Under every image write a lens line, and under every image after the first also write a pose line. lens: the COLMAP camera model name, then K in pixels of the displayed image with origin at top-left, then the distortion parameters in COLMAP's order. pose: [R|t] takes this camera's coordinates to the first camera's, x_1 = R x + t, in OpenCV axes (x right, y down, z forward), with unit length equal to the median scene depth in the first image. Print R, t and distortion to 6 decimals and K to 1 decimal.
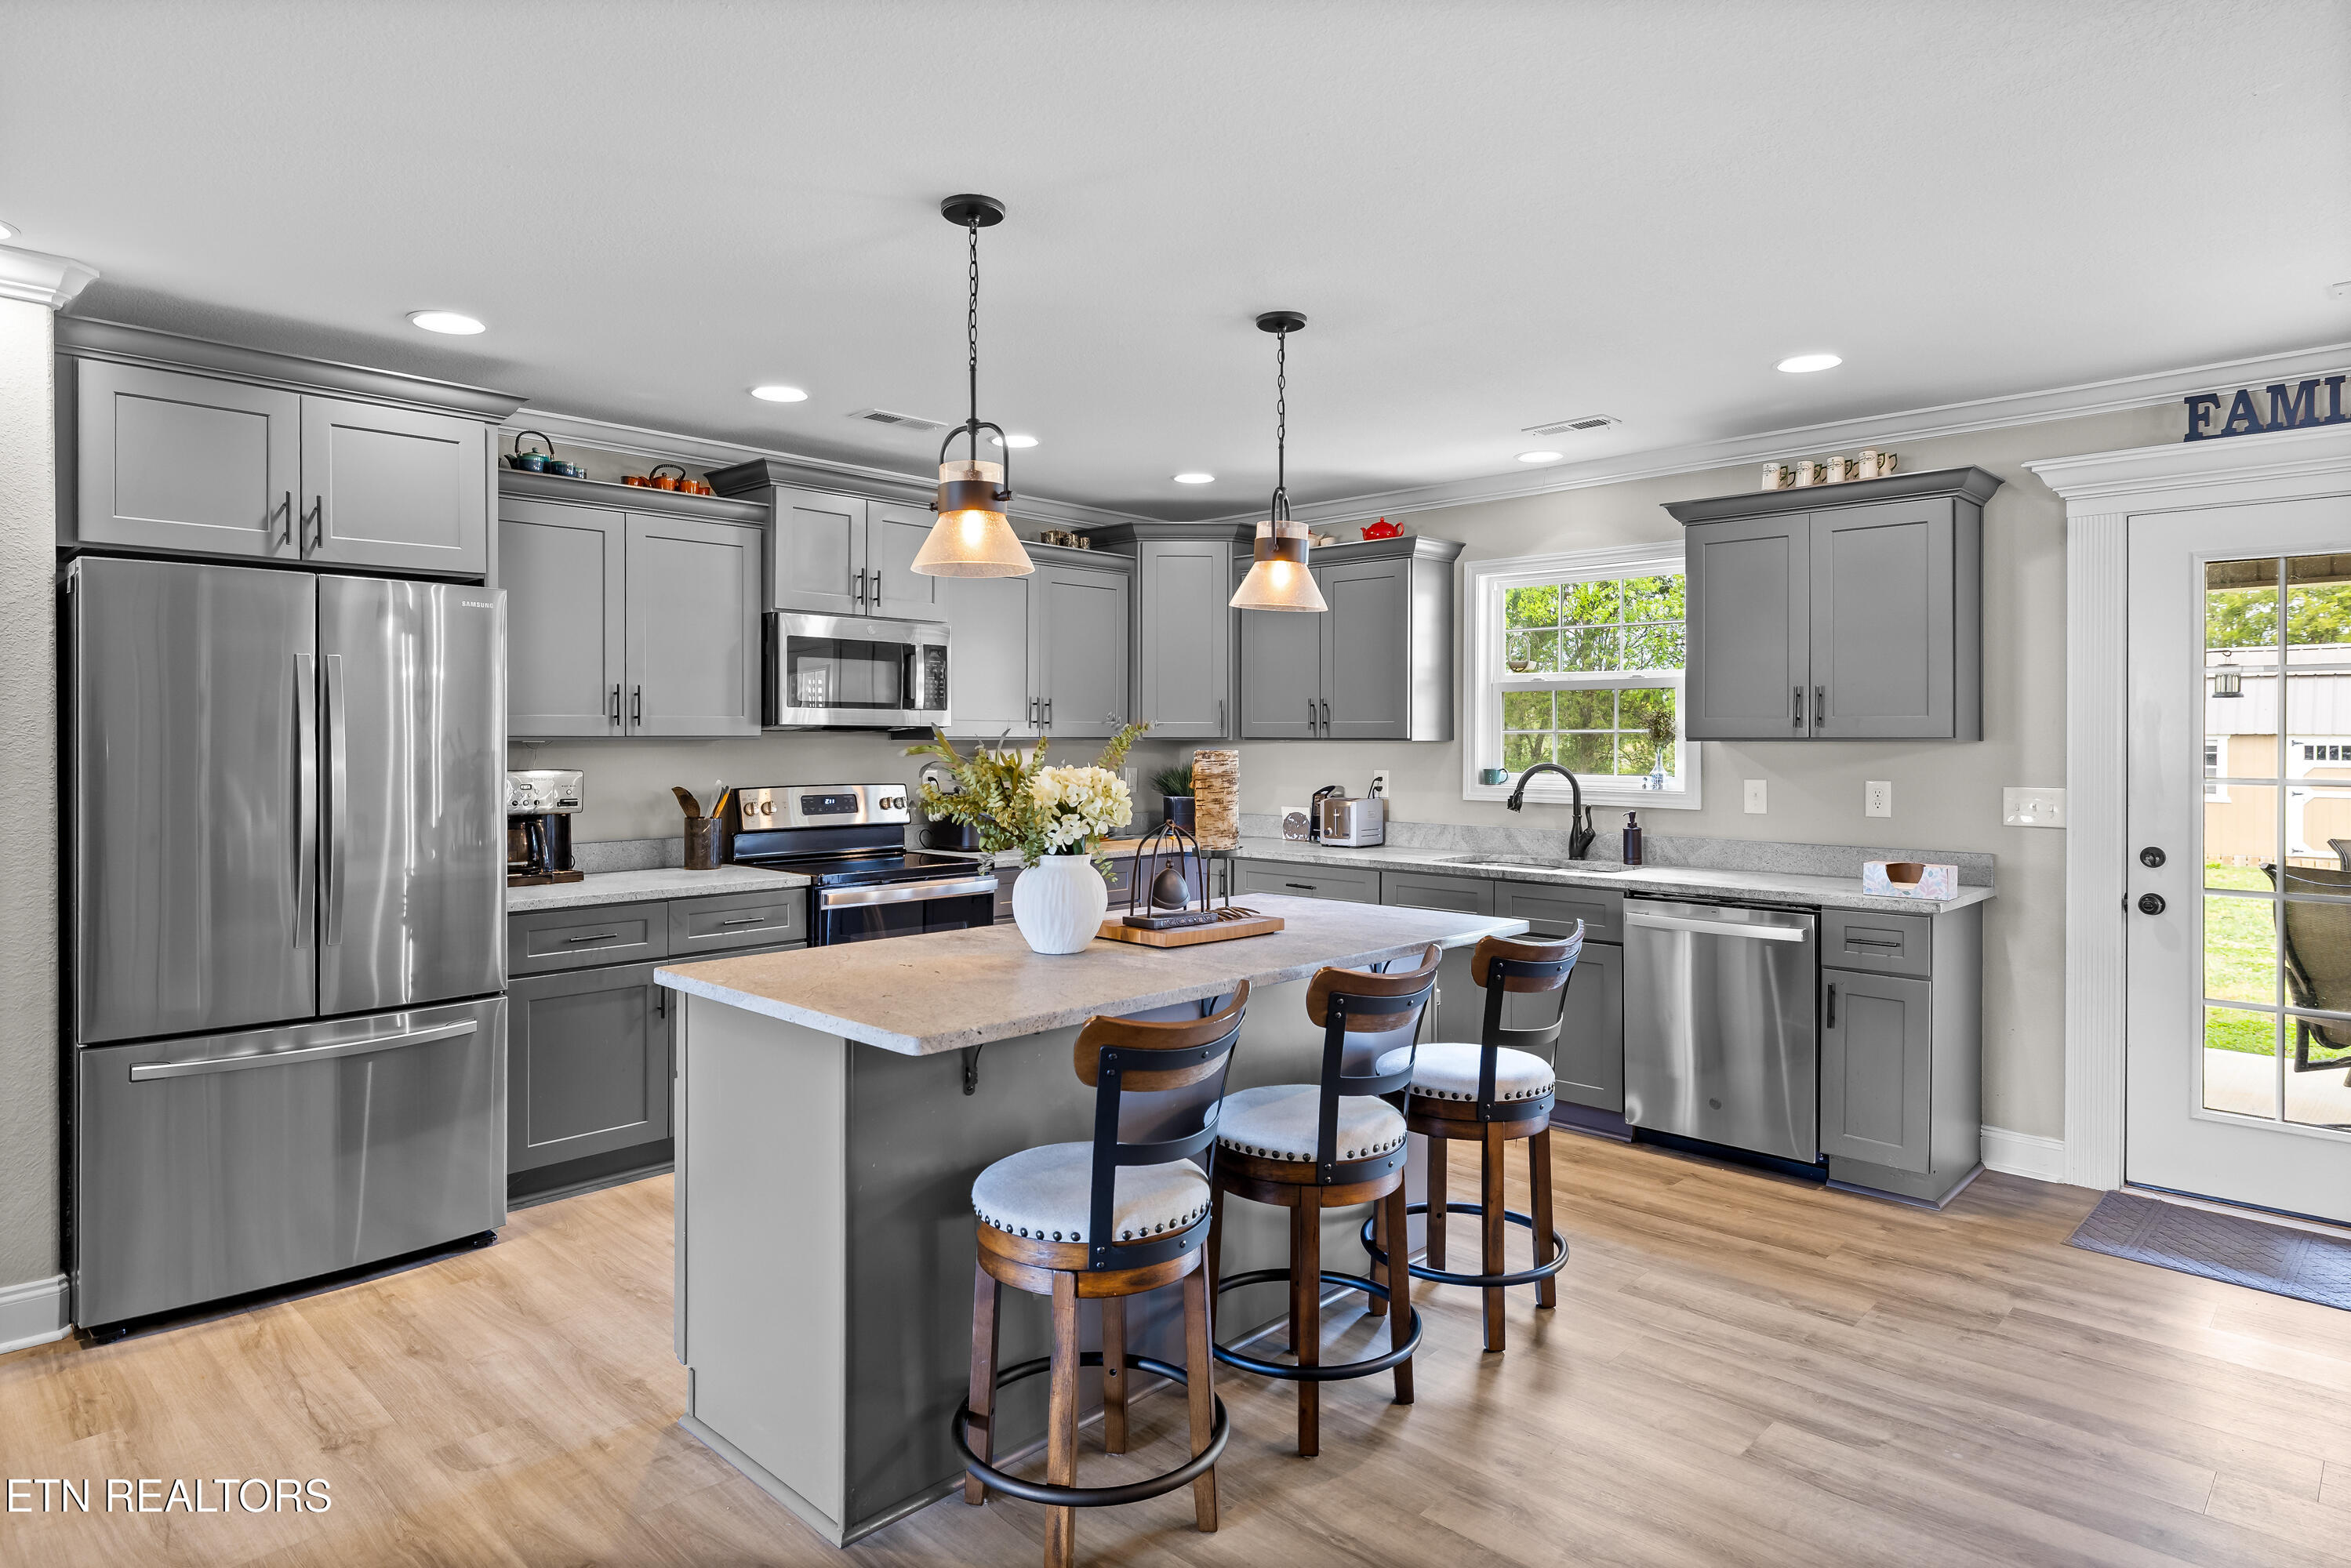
lens RADIAL K [[1327.6, 0, 1172.0], [0, 1327.6, 746.8], [0, 0, 1]] dist [0.001848, -0.002078]
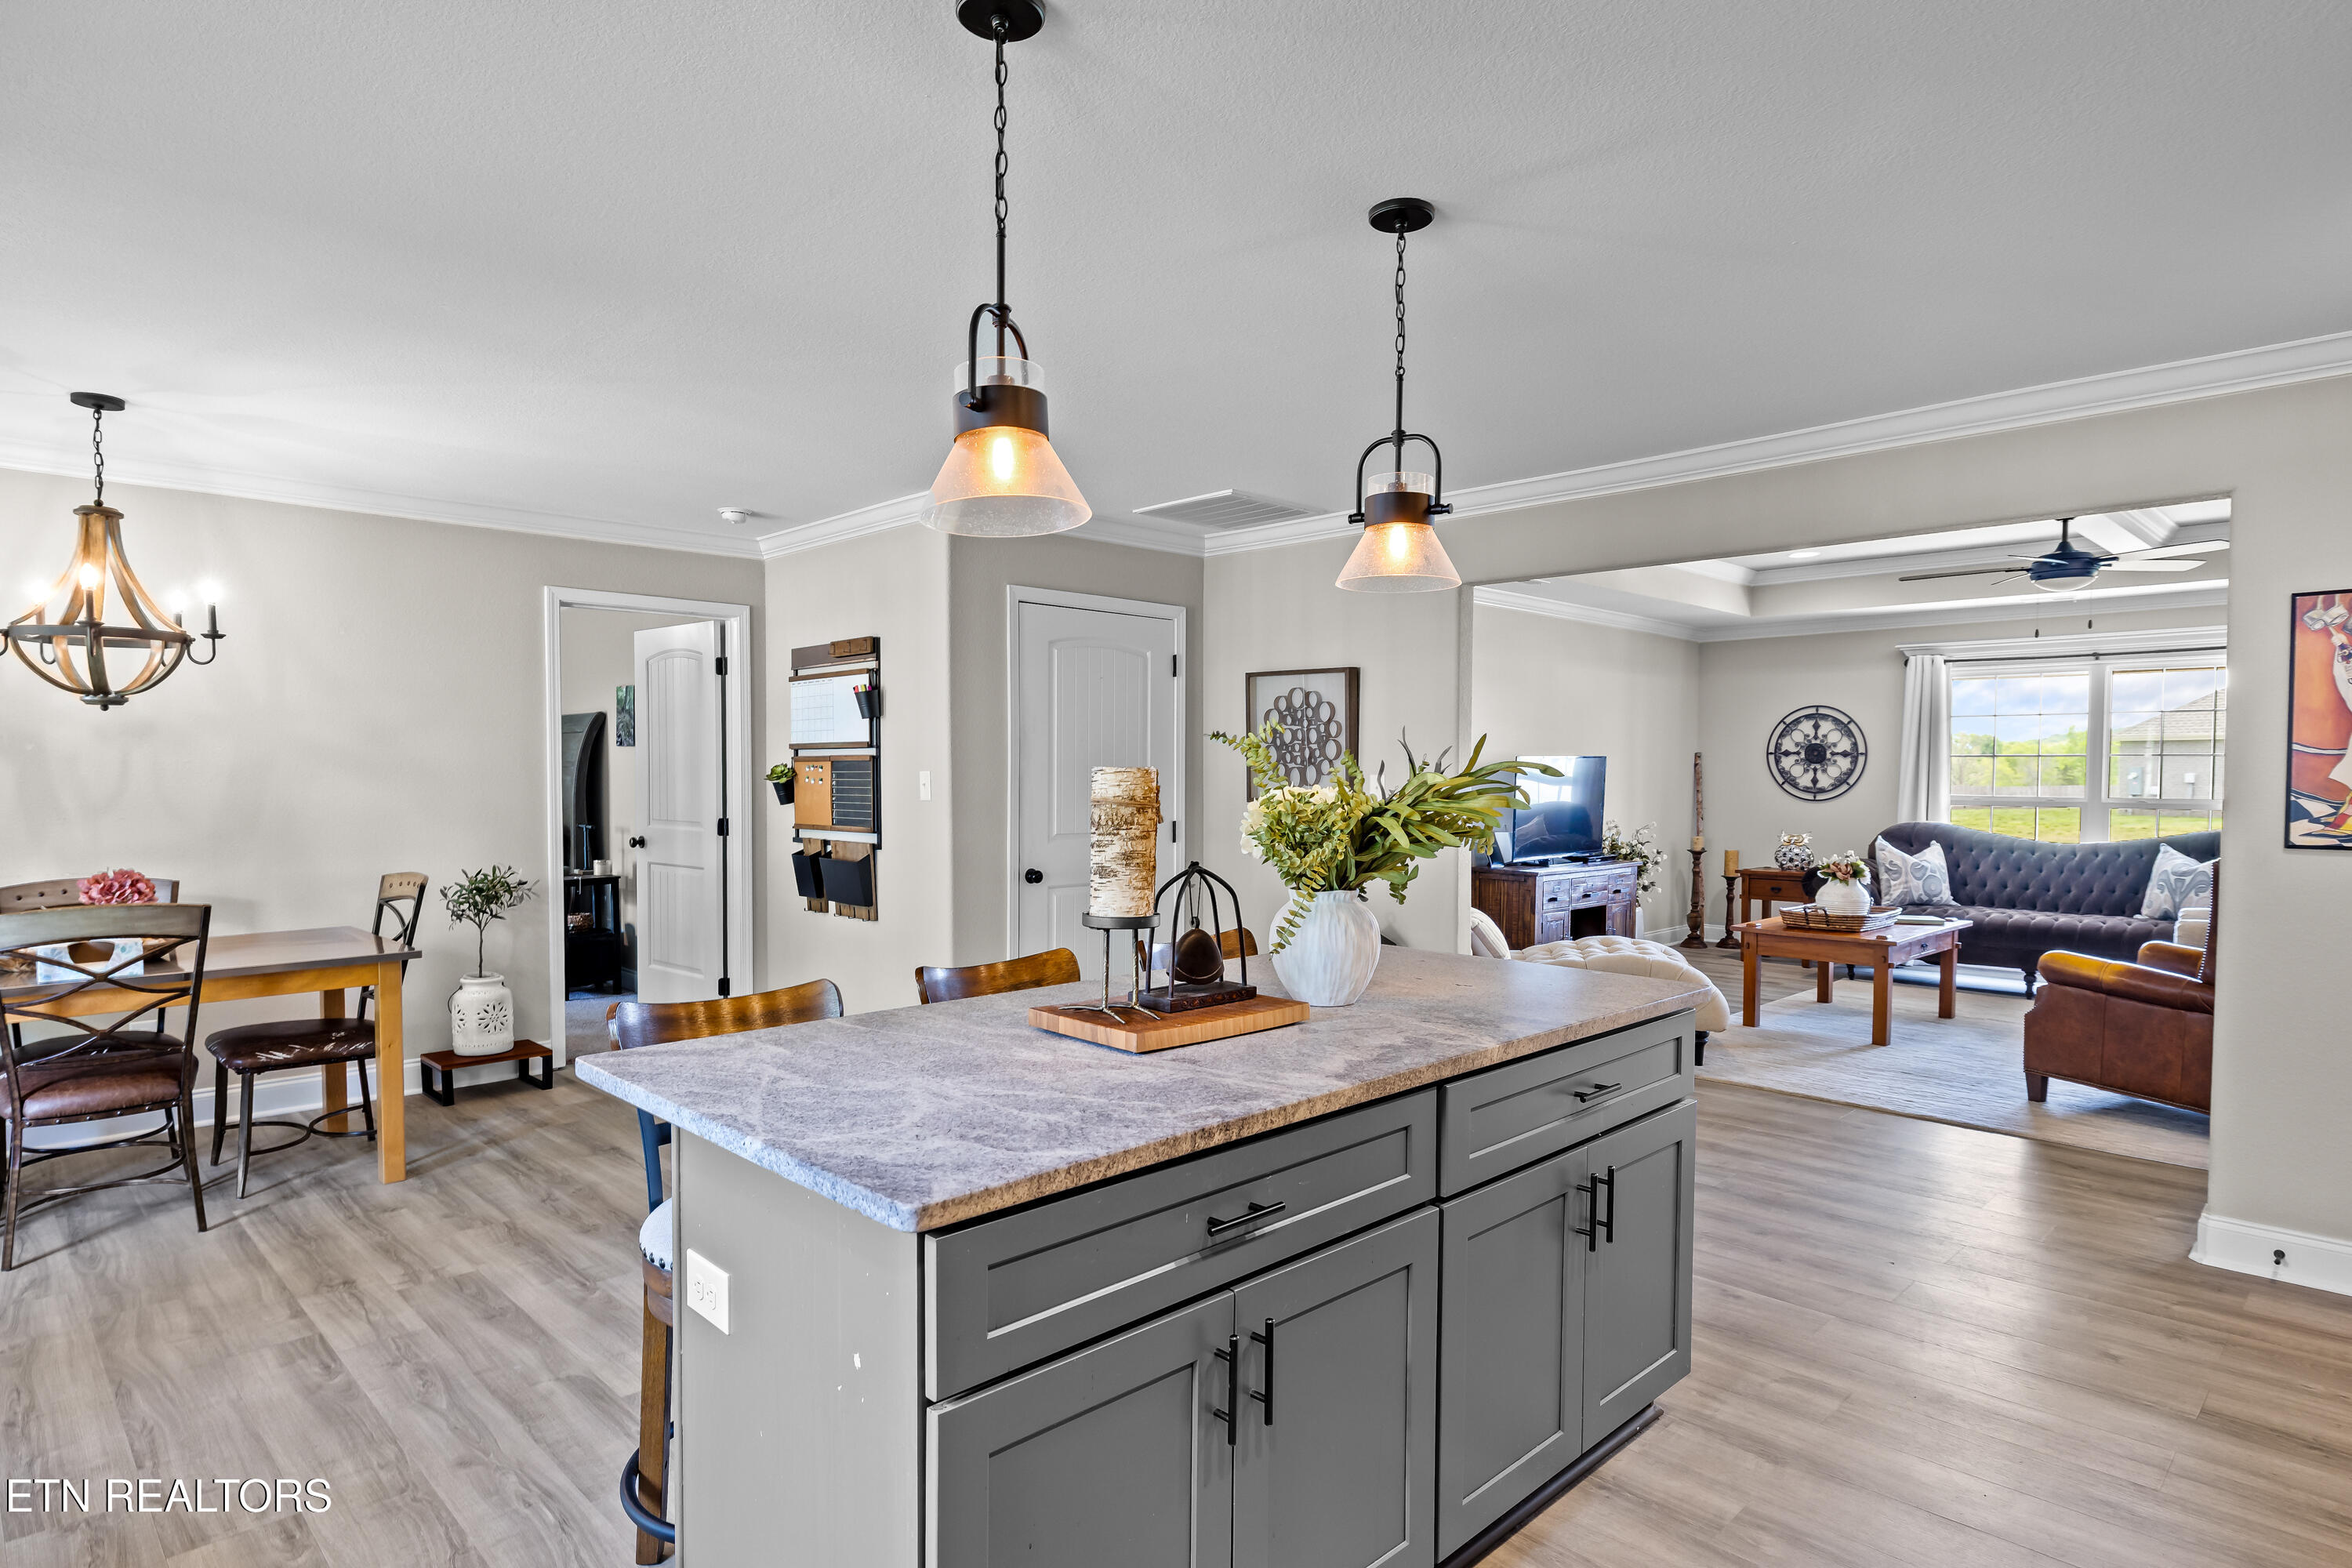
lens RADIAL K [[1283.2, 0, 1174.3], [0, 1283.2, 802.8], [0, 0, 1]] dist [-0.002936, -0.000175]
pose [[-0.999585, -0.005854, 0.028218, -0.006505], [-0.004923, 0.999445, 0.032936, -0.000296], [-0.028395, 0.032783, -0.999059, 1.149647]]
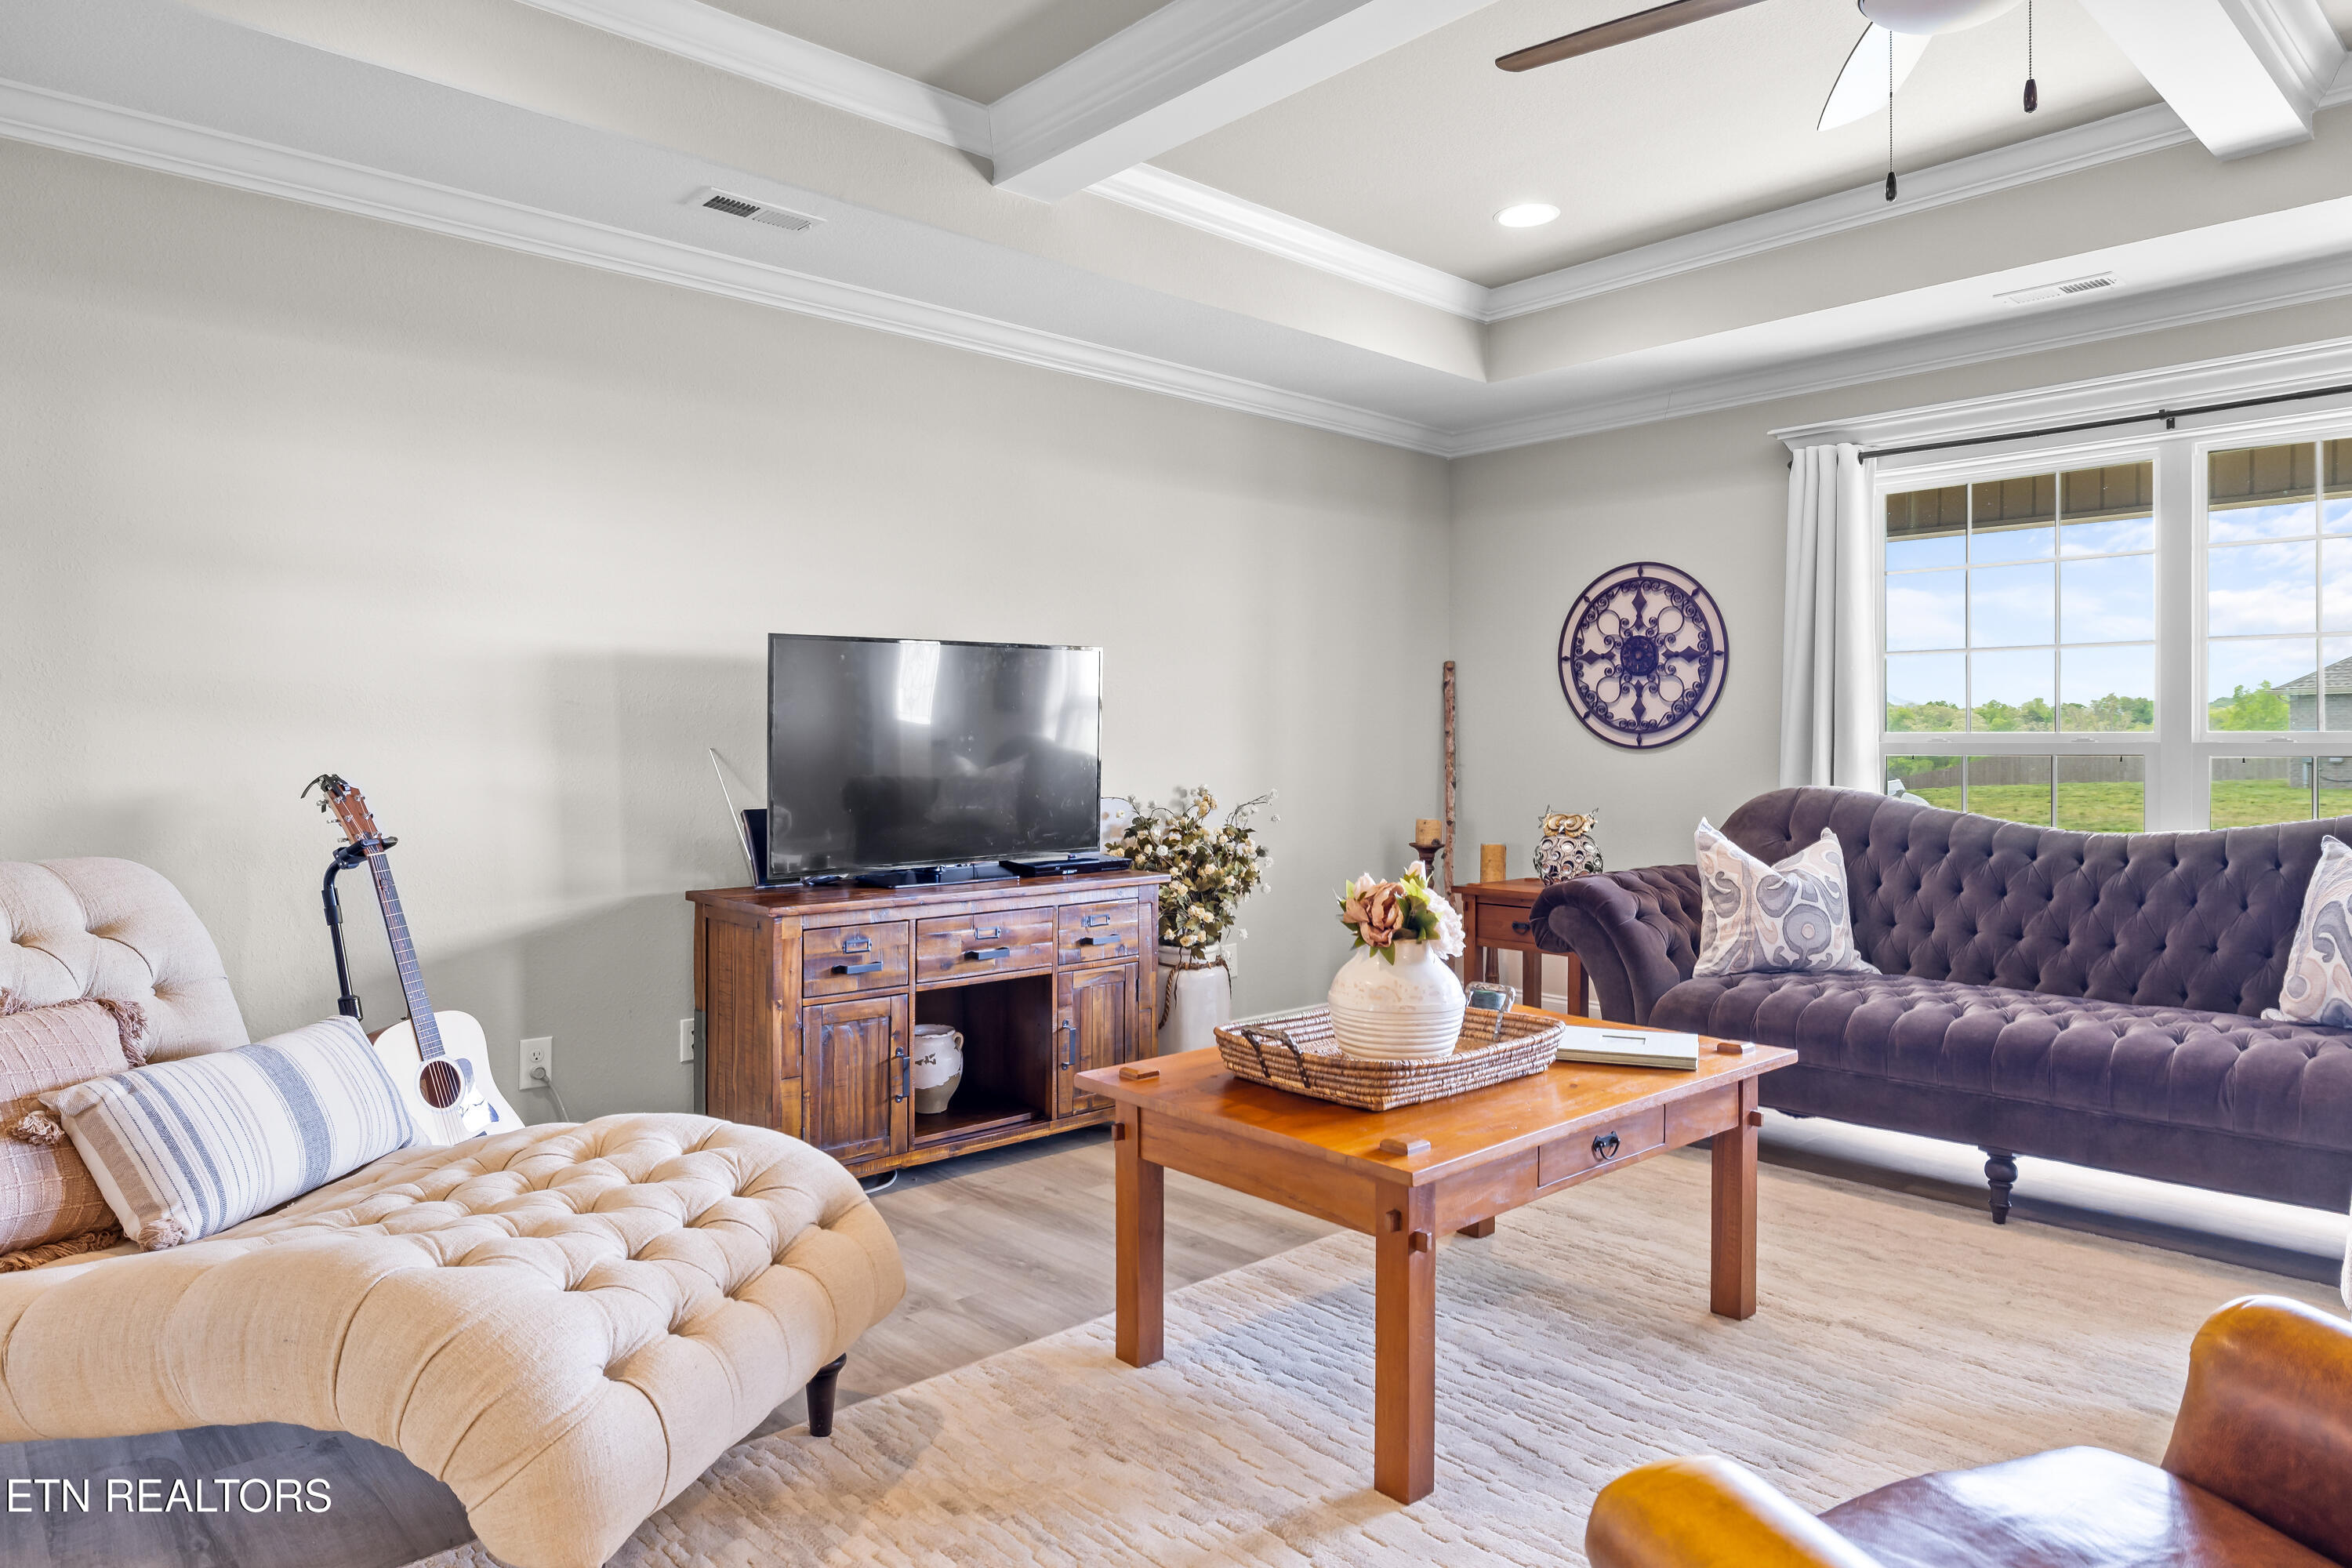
lens RADIAL K [[1433.8, 0, 1175.6], [0, 1433.8, 724.7], [0, 0, 1]] dist [-0.001619, 0.000691]
pose [[-0.998125, -0.001656, 0.061186, -0.652040], [-0.001900, 0.999990, -0.003941, 0.044283], [-0.061179, -0.004050, -0.998119, 0.286420]]
